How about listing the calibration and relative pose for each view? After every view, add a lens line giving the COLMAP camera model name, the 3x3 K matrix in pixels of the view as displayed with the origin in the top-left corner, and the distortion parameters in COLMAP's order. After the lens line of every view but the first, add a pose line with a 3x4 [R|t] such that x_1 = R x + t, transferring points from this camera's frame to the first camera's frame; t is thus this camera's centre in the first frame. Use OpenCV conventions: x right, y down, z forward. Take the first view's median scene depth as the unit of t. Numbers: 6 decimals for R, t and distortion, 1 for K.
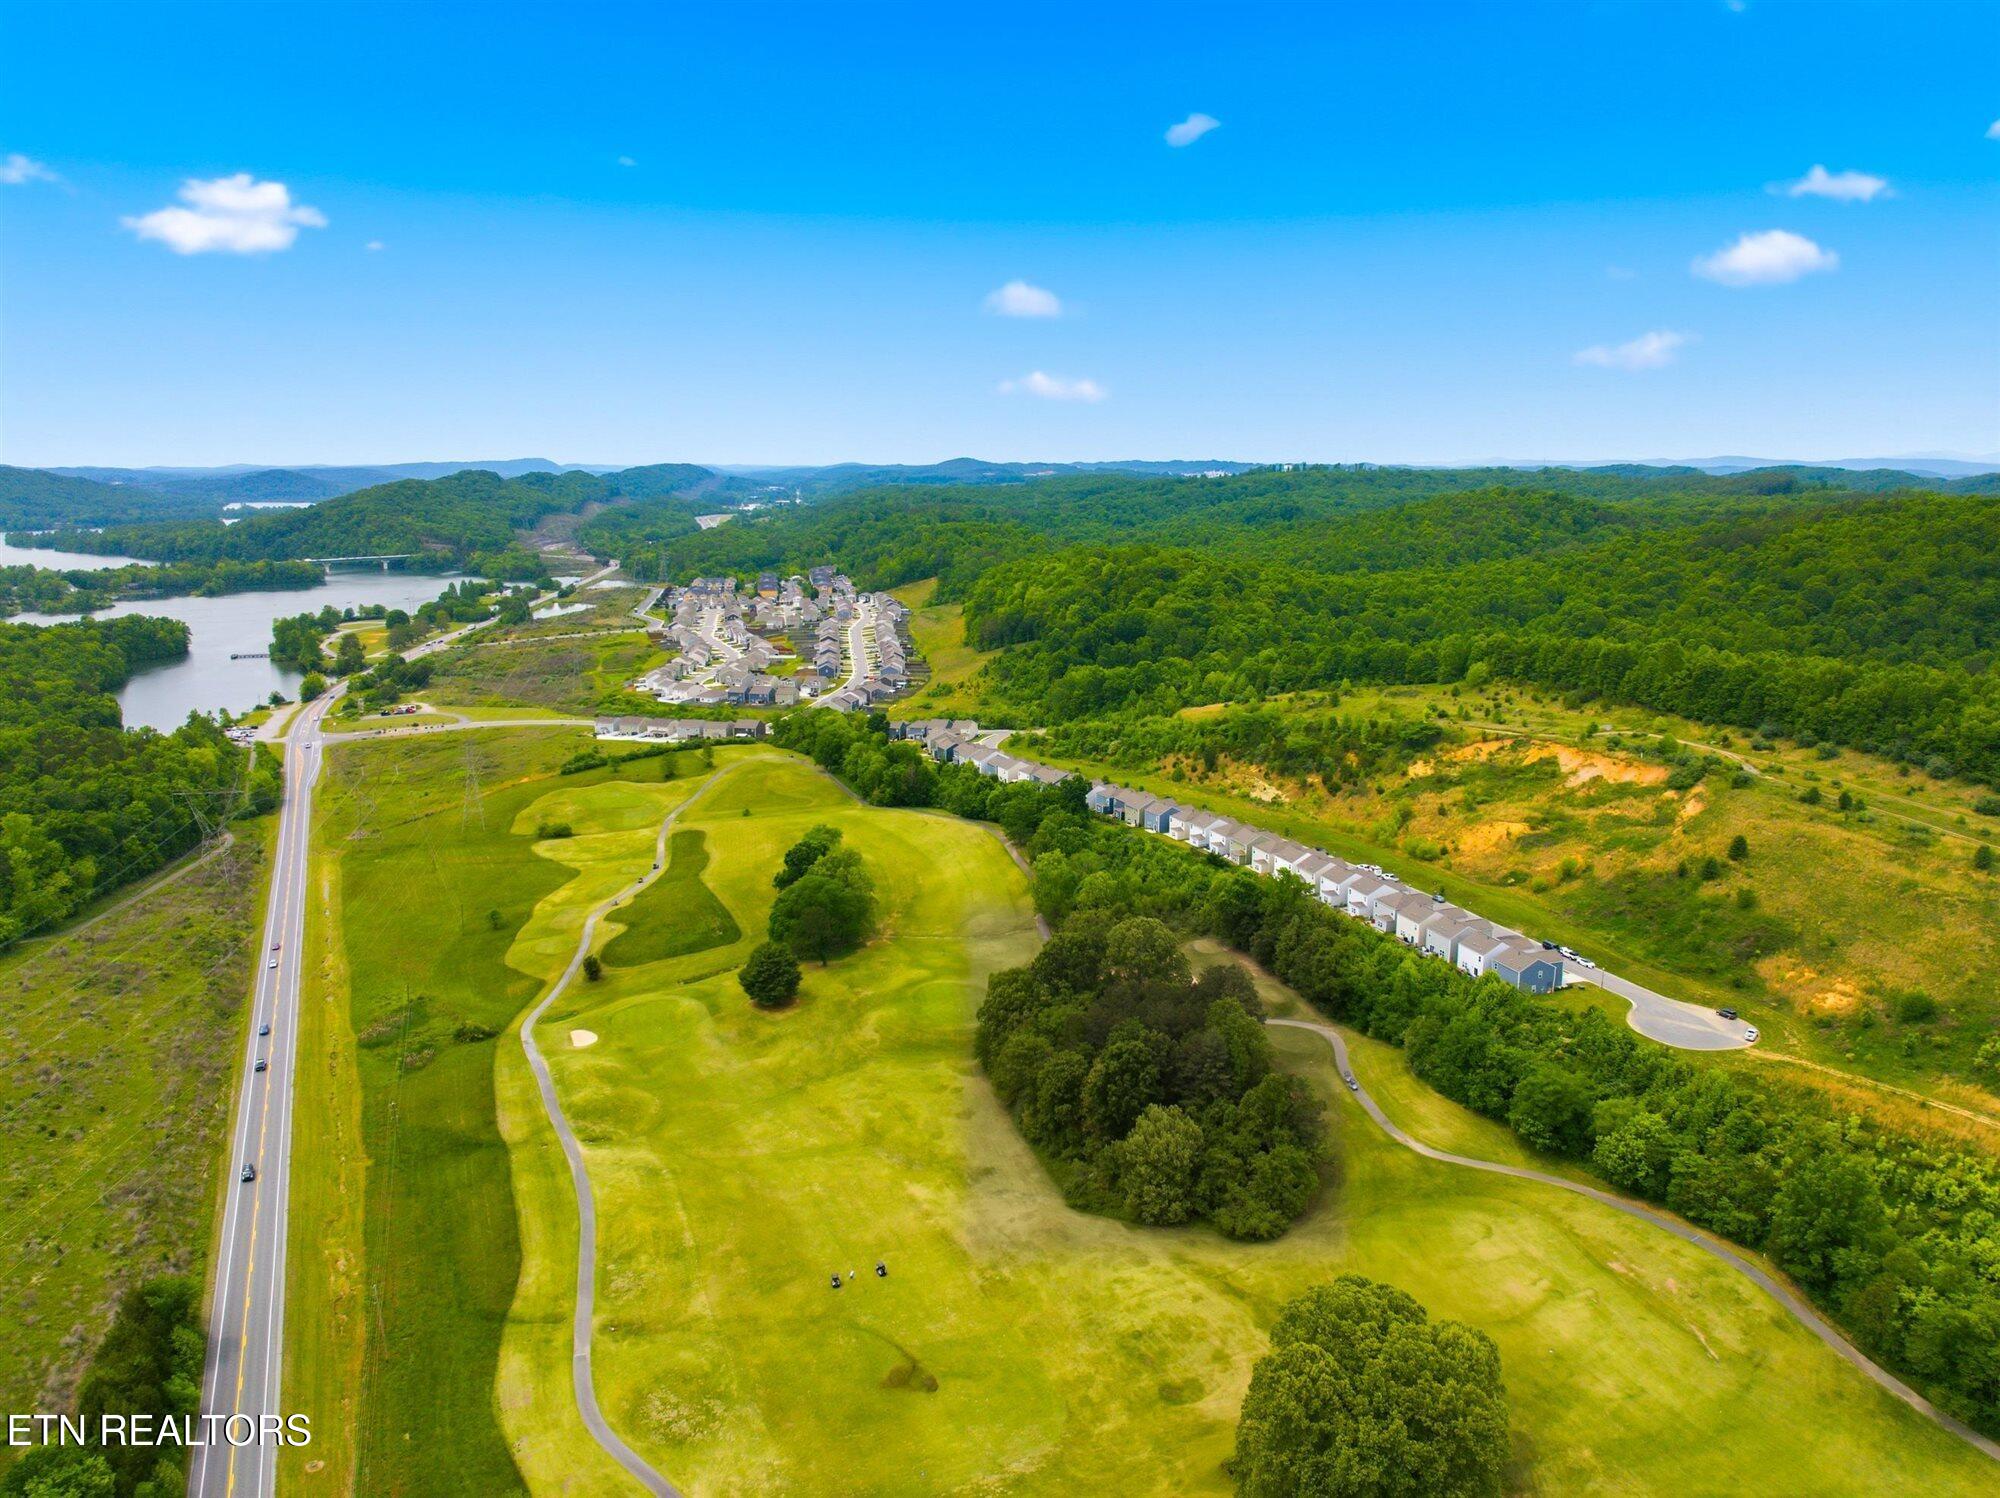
lens RADIAL K [[1391.8, 0, 998.8], [0, 1391.8, 754.9], [0, 0, 1]] dist [-0.035538, -0.004228]
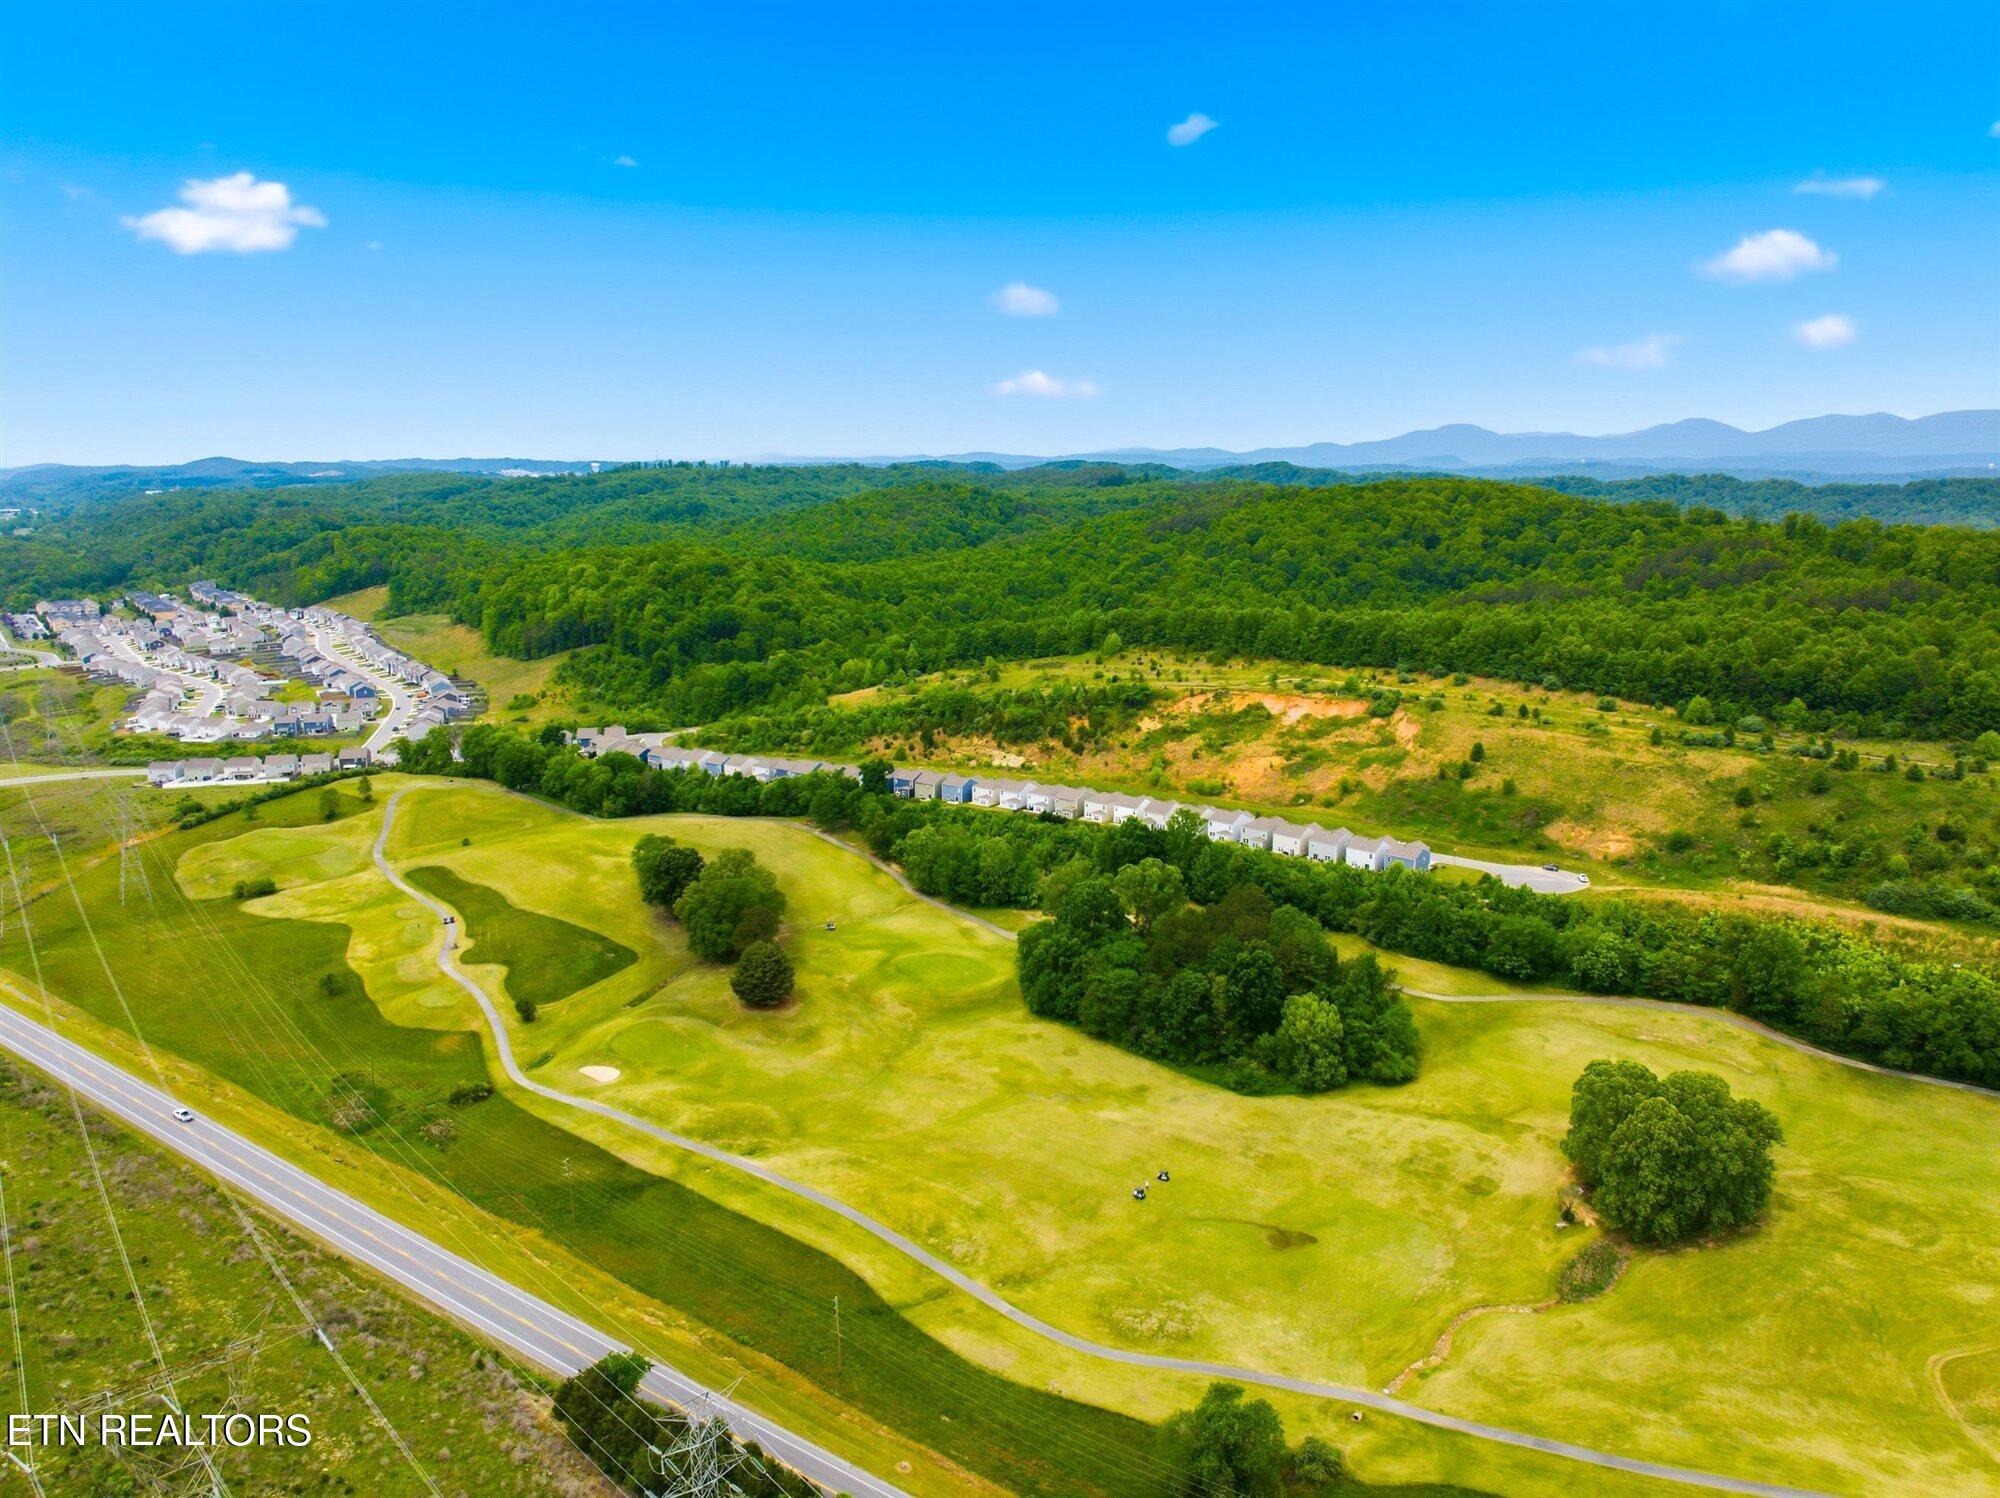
lens RADIAL K [[1391.8, 0, 1010.7], [0, 1391.8, 795.3], [0, 0, 1]] dist [-0.035538, -0.004228]
pose [[0.874978, -0.109751, 0.471559, -0.358966], [0.095889, 0.993958, 0.053413, -0.003672], [-0.474571, -0.001518, 0.880216, 0.035765]]
